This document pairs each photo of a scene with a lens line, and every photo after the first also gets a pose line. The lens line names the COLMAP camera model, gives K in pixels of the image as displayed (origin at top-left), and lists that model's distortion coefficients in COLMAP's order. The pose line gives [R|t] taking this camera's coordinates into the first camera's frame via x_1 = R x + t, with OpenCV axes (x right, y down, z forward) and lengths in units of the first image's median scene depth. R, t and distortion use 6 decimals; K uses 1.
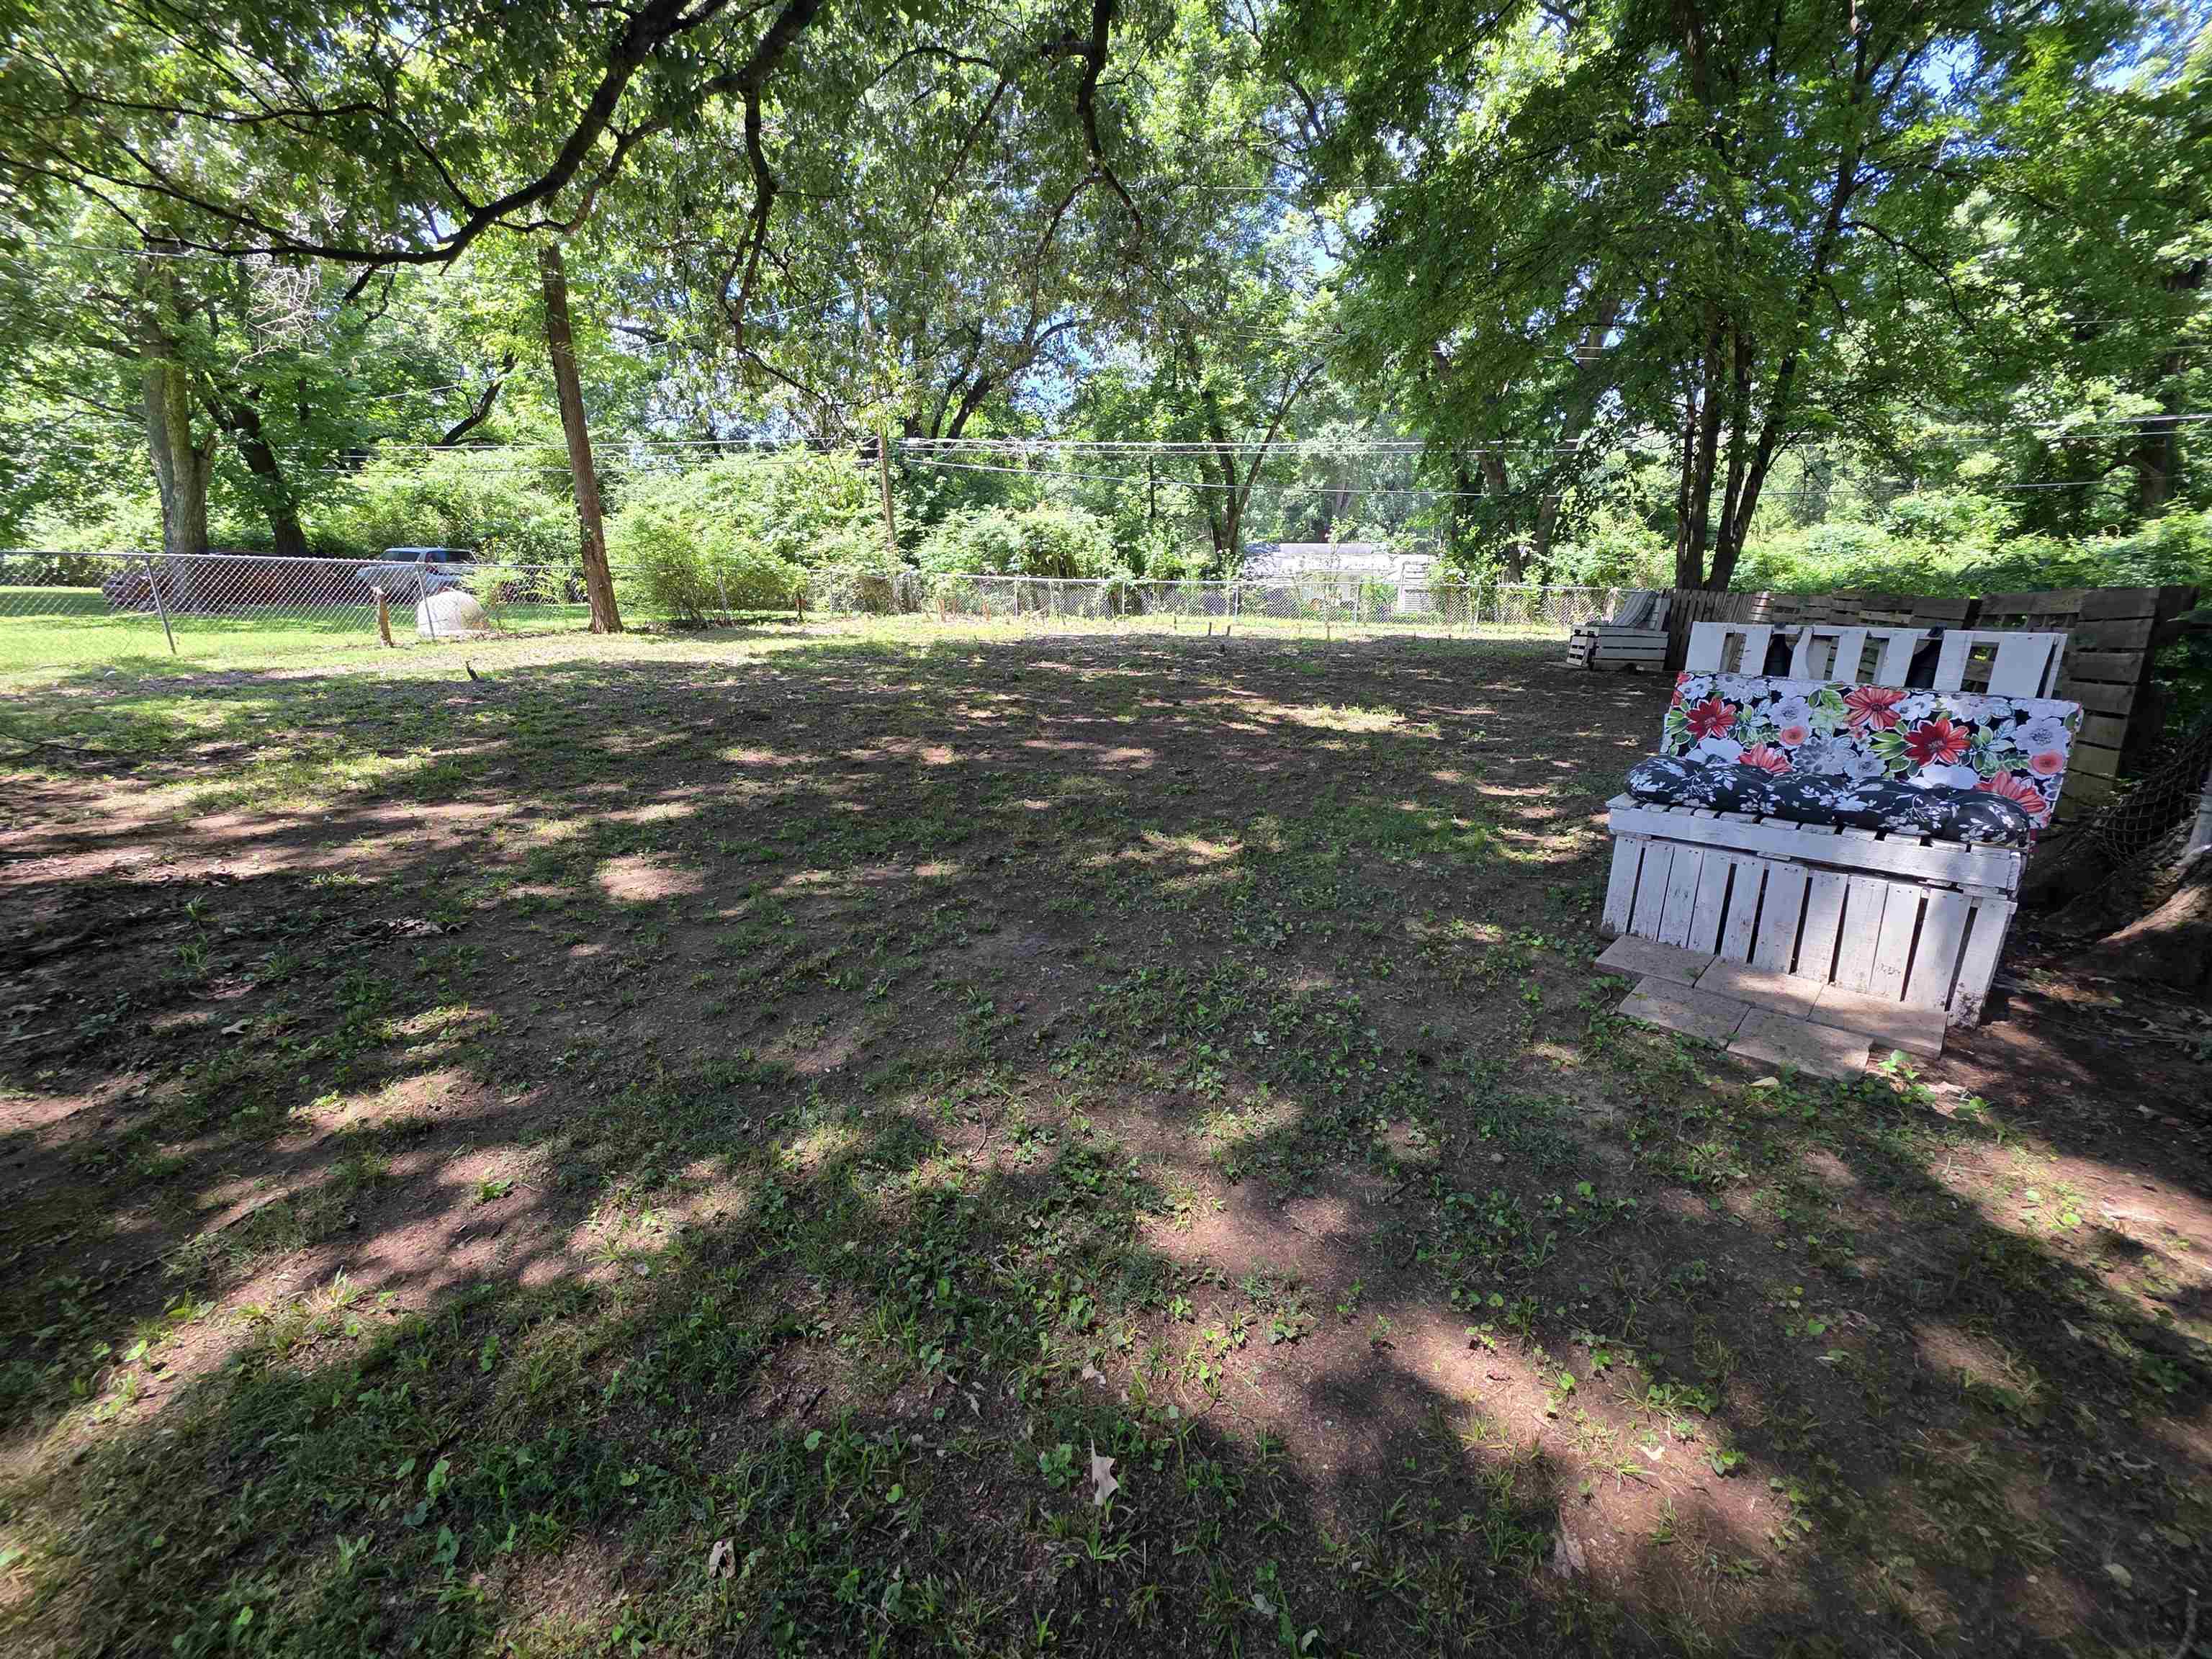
lens RADIAL K [[880.1, 0, 1106.0], [0, 880.1, 829.5], [0, 0, 1]] dist [0.001725, 0.000342]
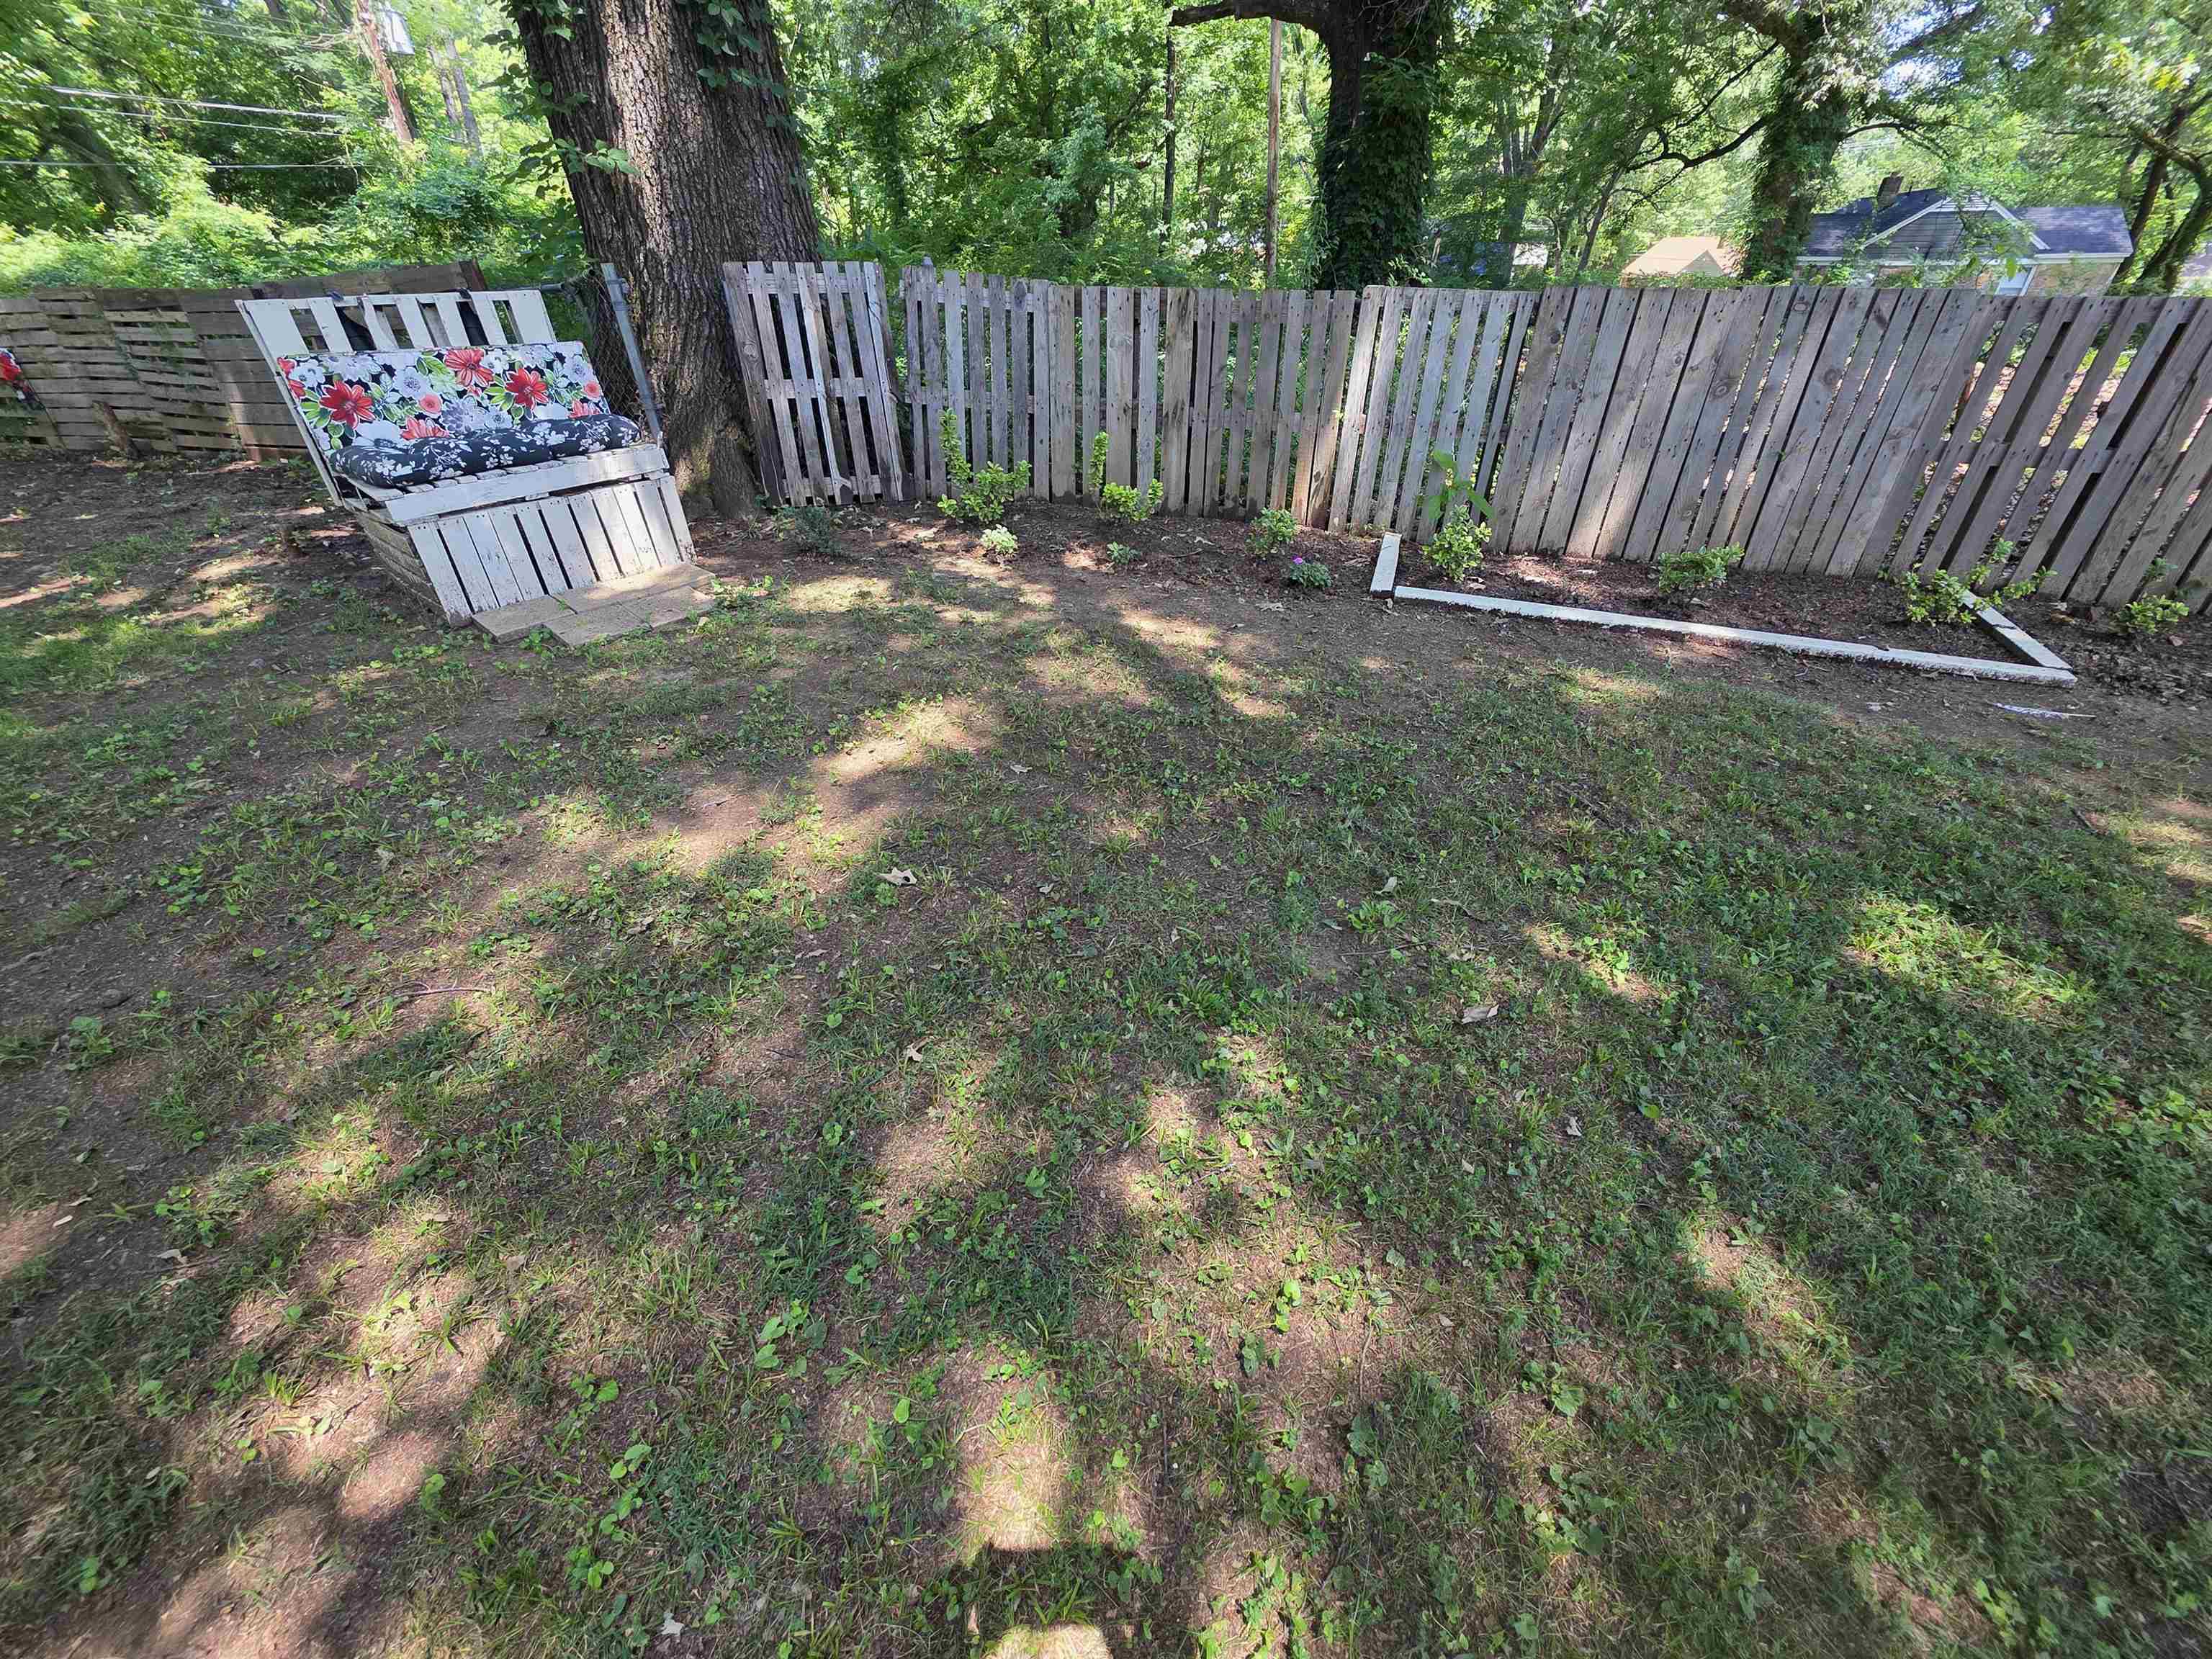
lens RADIAL K [[880.1, 0, 1106.0], [0, 880.1, 829.5], [0, 0, 1]] dist [0.001725, 0.000342]
pose [[-0.047624, -0.544582, 0.837355, -0.649588], [0.294393, 0.793417, 0.532750, -0.025873], [-0.954497, 0.271883, 0.122535, 0.225824]]
